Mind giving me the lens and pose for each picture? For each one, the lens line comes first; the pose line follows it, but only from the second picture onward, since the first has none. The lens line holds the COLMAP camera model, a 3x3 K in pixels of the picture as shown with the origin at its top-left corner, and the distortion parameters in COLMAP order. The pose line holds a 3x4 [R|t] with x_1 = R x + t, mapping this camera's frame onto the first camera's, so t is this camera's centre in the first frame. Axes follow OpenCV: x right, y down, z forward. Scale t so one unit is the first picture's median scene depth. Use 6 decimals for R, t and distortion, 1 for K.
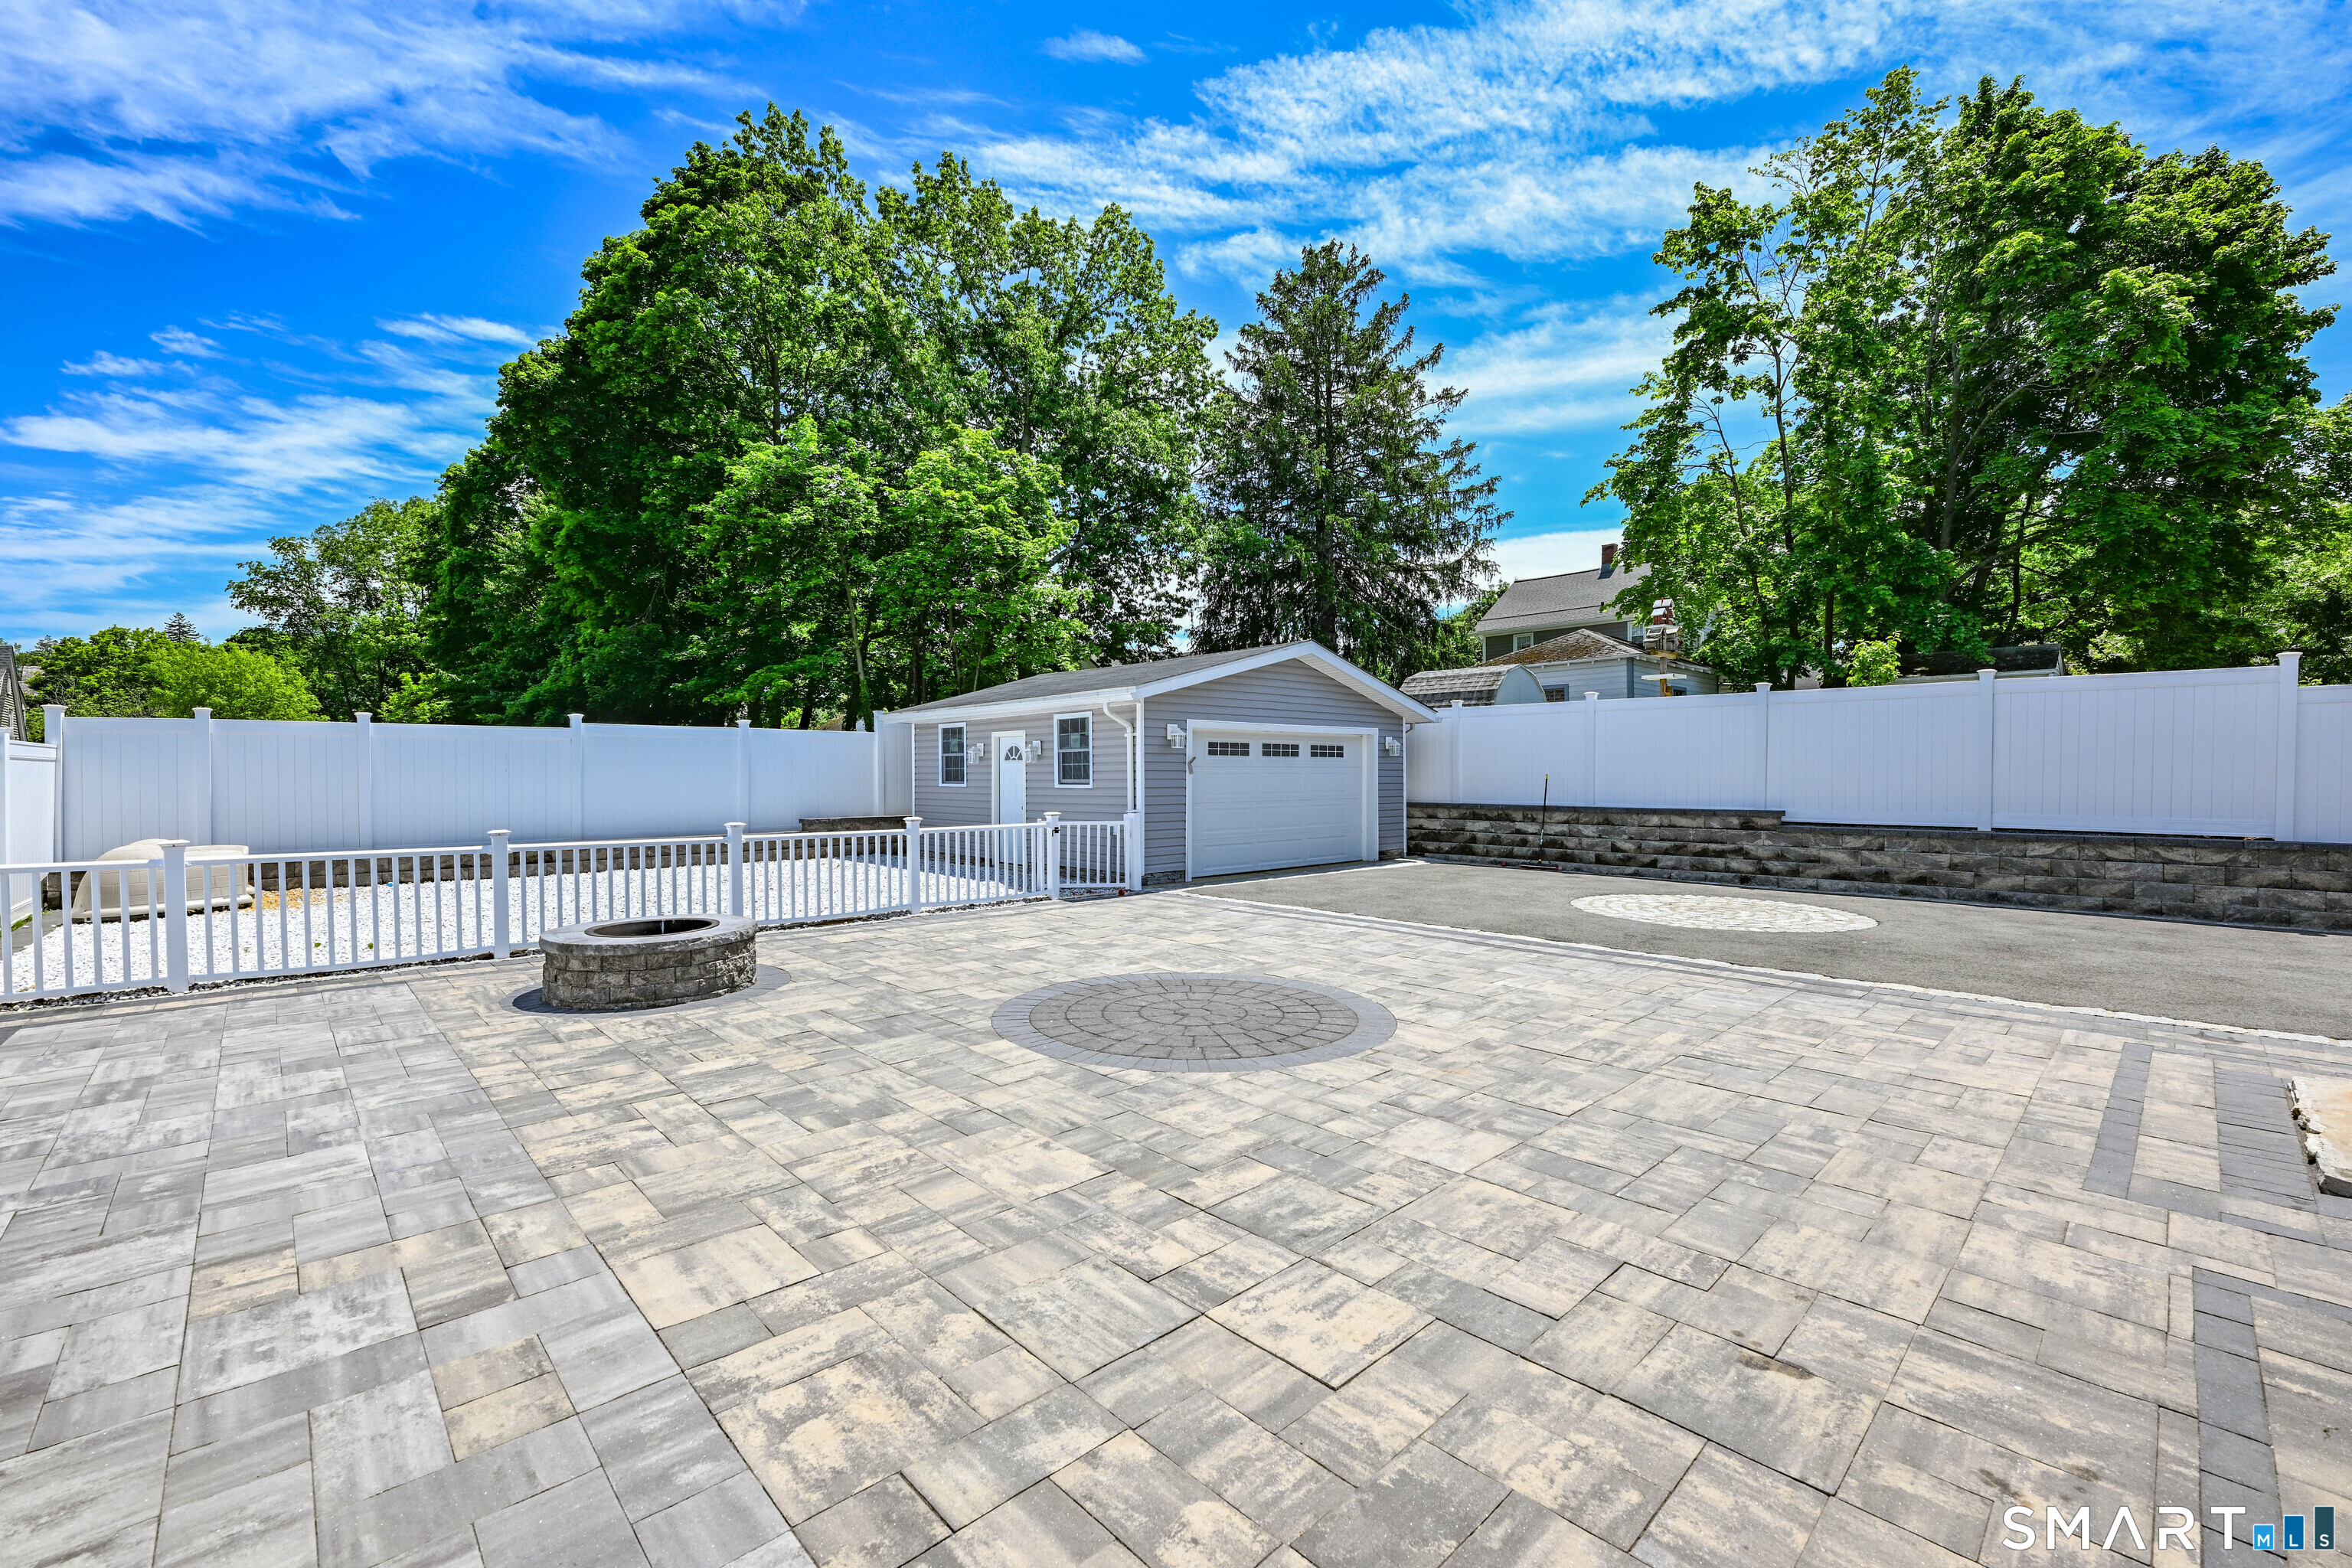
lens RADIAL K [[951.8, 0, 1176.0], [0, 951.8, 784.0], [0, 0, 1]] dist [0.000537, 0.000079]
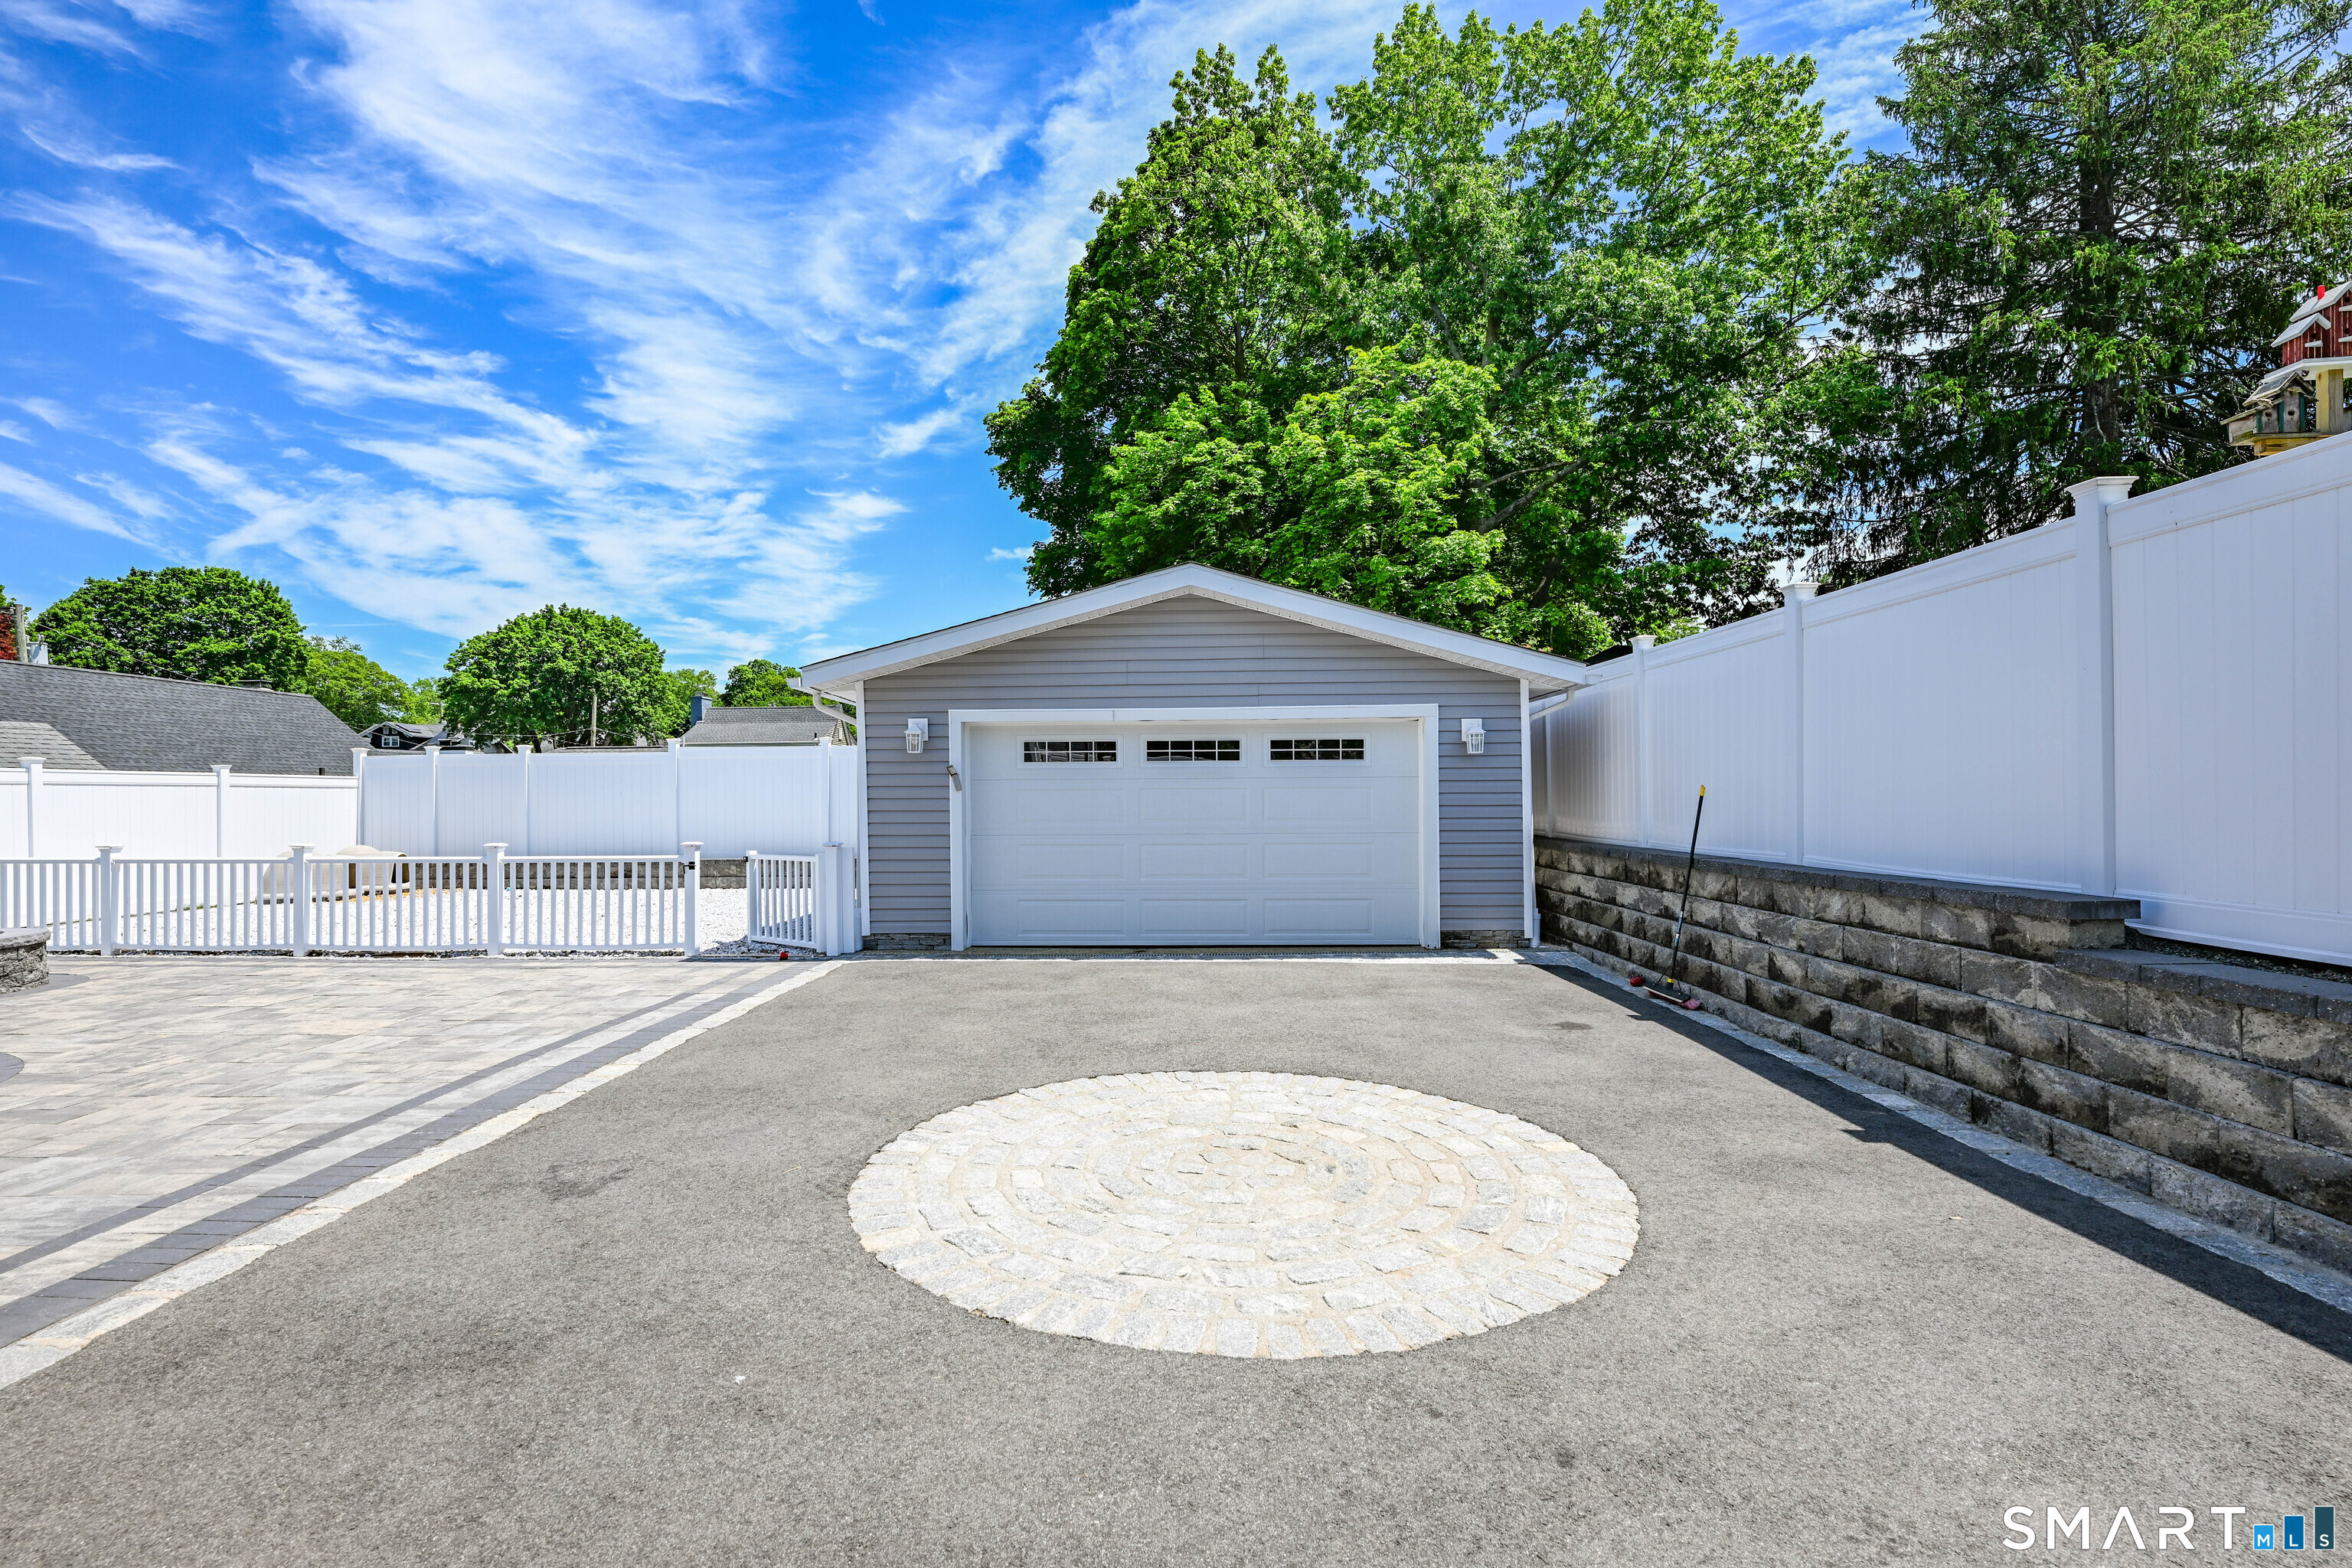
lens RADIAL K [[1098.3, 0, 1176.0], [0, 1098.3, 784.0], [0, 0, 1]] dist [-0.012025, 0.000202]
pose [[0.711722, -0.012077, -0.702357, 0.641292], [-0.001162, 0.999831, -0.018370, -0.001302], [0.702460, 0.013891, 0.711588, 0.532256]]
